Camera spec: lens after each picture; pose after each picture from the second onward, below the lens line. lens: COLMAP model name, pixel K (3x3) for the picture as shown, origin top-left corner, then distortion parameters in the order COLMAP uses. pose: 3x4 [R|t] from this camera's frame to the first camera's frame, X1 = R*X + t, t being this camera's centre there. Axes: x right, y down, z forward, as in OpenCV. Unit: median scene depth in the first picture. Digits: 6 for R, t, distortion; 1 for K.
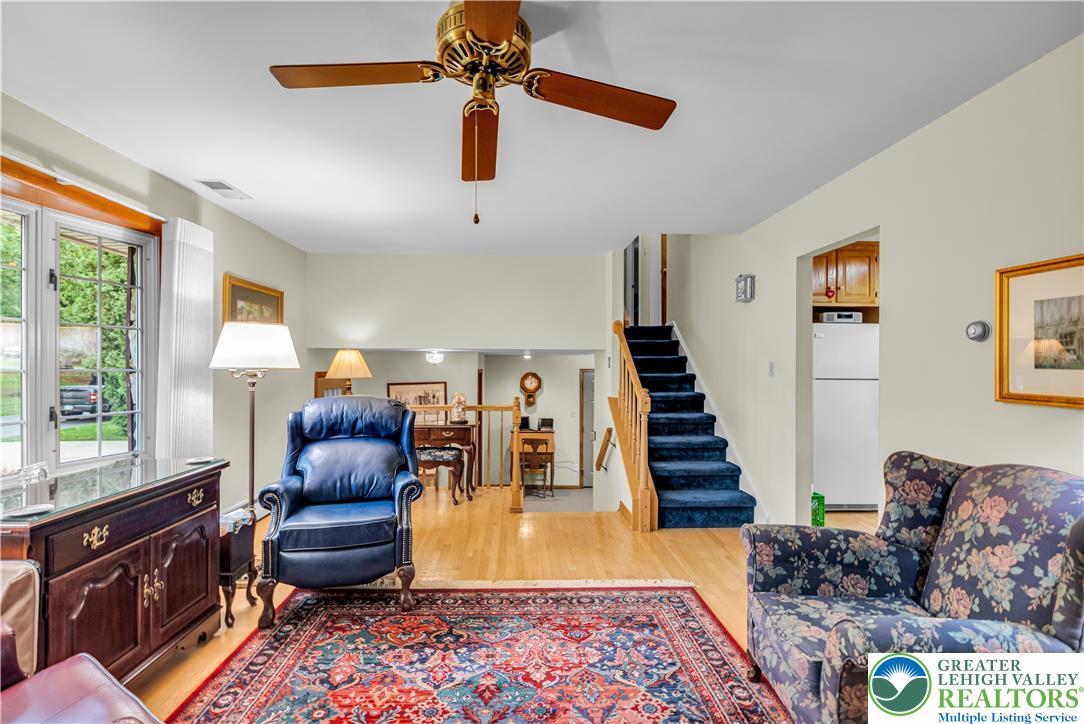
lens RADIAL K [[484.0, 0, 517.6], [0, 484.0, 362.3], [0, 0, 1]] dist [-0.000745, -0.000146]
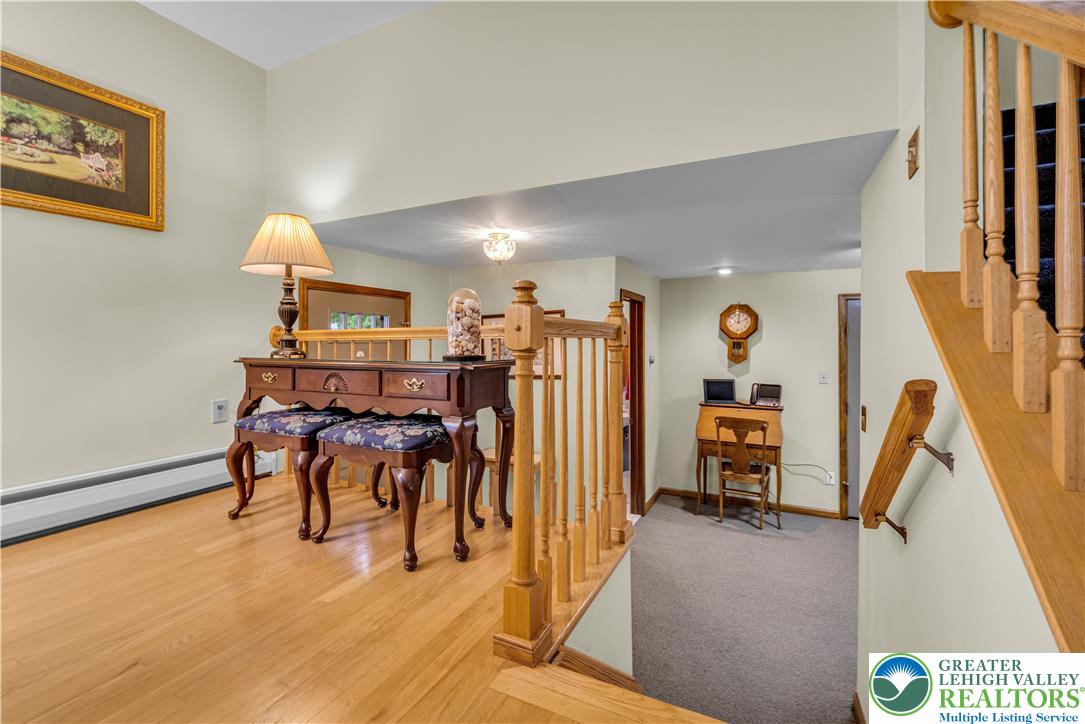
lens RADIAL K [[469.1, 0, 539.2], [0, 469.1, 338.3], [0, 0, 1]] dist [0.001404, 0.000161]
pose [[0.889709, -0.004891, -0.456502, 0.074530], [0.003671, 0.999987, -0.003561, 0.065875], [0.456513, 0.001493, 0.889715, 0.409284]]
